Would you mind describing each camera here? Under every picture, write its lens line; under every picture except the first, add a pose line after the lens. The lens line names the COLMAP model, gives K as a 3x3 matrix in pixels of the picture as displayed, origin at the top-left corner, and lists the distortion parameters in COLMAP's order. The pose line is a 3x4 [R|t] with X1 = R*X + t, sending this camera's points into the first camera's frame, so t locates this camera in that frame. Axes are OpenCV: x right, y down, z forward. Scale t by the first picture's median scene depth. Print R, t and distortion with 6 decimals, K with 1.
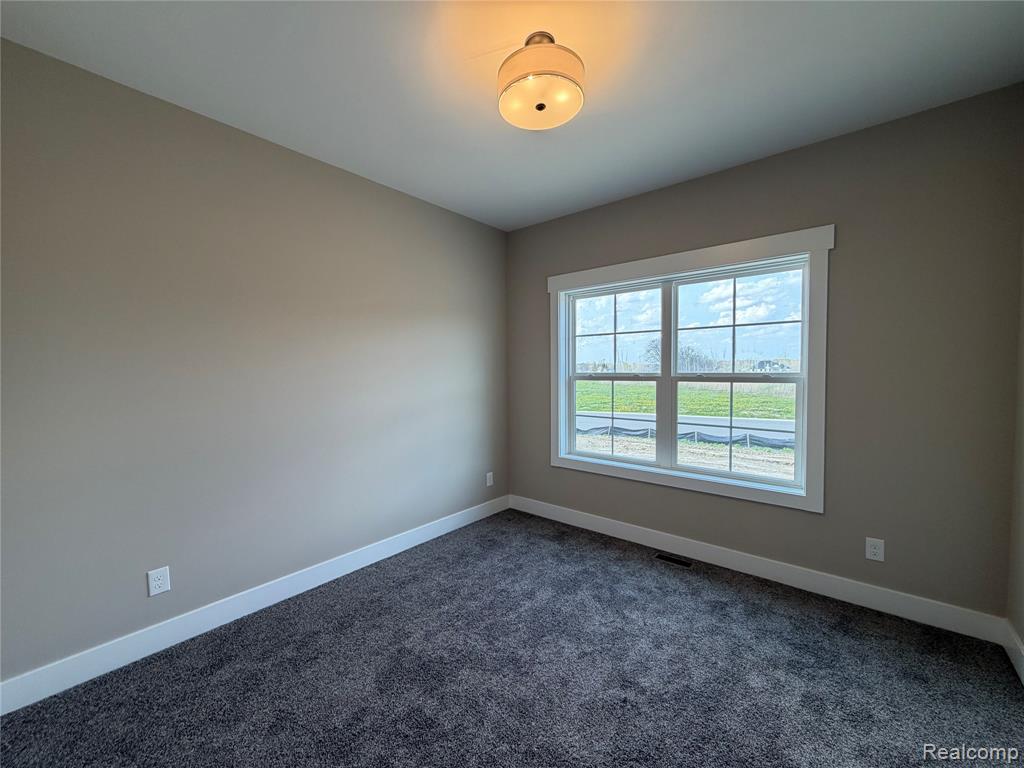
lens RADIAL K [[407.7, 0, 509.0], [0, 407.7, 378.8], [0, 0, 1]] dist [0.000529, -0.000071]
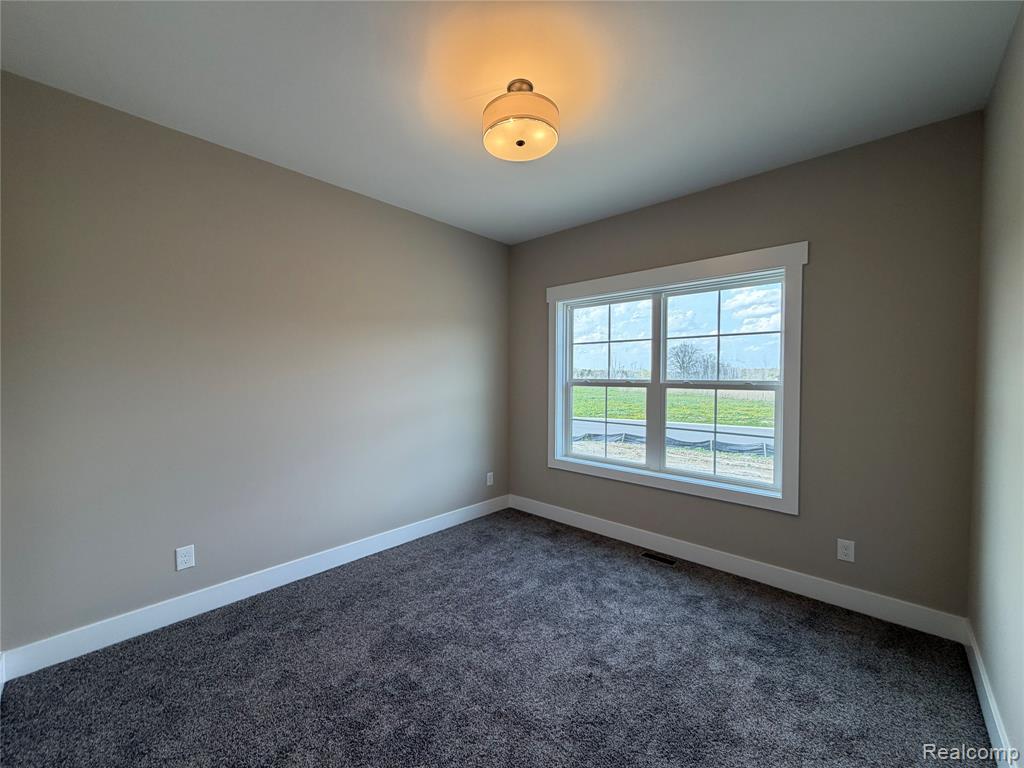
lens RADIAL K [[407.7, 0, 509.9], [0, 407.7, 378.1], [0, 0, 1]] dist [0.000529, -0.000071]
pose [[0.999043, 0.011192, -0.042292, 0.089851], [-0.011854, 0.999811, -0.015430, 0.002916], [0.042112, 0.015917, 0.998986, -0.107302]]
